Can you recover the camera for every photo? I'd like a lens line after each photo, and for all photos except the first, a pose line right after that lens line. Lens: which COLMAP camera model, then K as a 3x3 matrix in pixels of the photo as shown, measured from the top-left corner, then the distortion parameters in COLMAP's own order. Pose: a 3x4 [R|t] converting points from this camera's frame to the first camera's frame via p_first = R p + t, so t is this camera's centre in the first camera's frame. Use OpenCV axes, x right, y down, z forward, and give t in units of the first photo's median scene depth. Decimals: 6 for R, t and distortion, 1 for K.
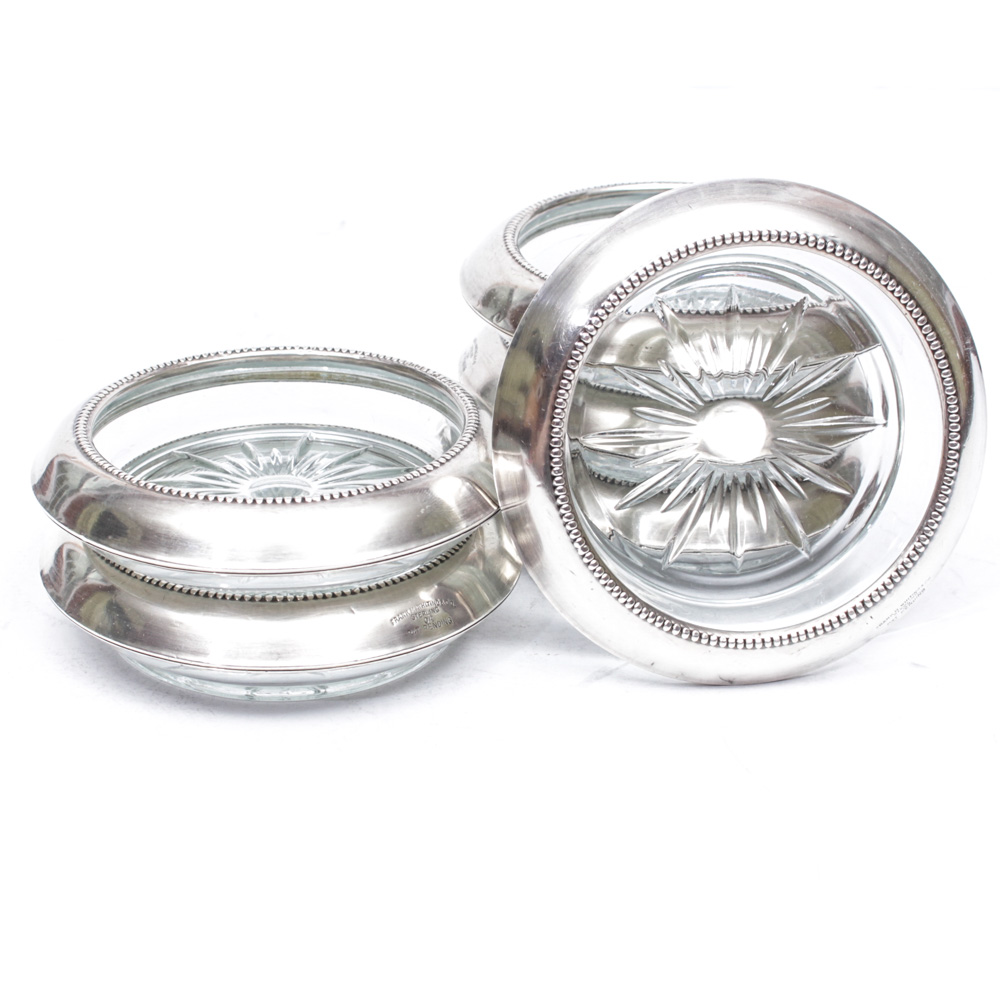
lens RADIAL K [[1966.0, 0, 499.4], [0, 1966.0, 500.5], [0, 0, 1]] dist [-0.133002, 0.000000]
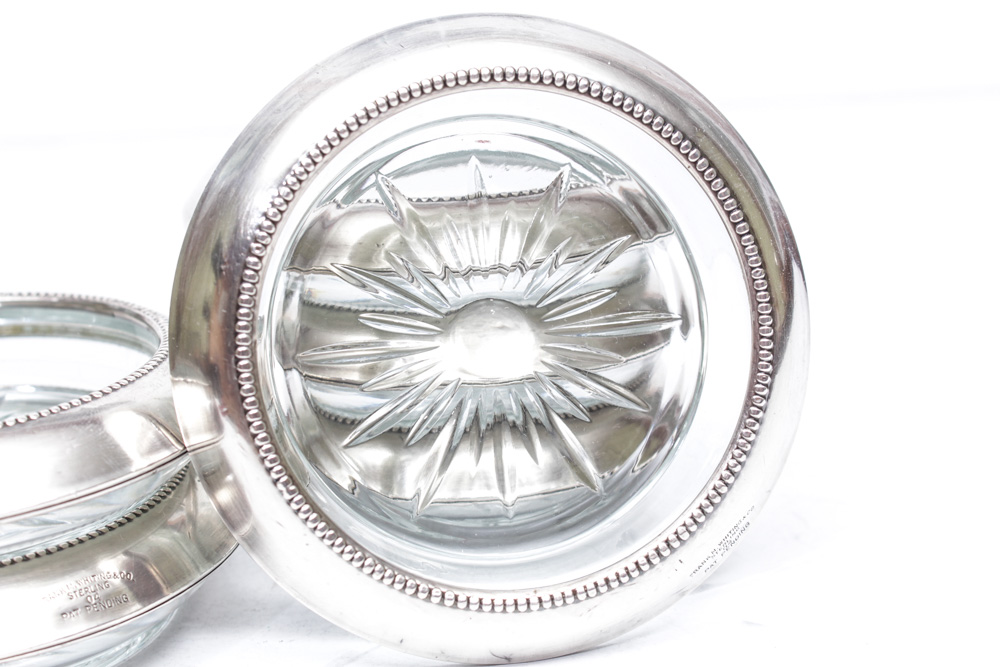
lens RADIAL K [[1536.5, 0, 501.6], [0, 1536.5, 333.7], [0, 0, 1]] dist [-0.027067, 0.000000]
pose [[0.997721, -0.062854, 0.024521, 0.111612], [0.065838, 0.986440, -0.150339, 0.058194], [-0.014740, 0.151611, 0.988330, 0.391917]]
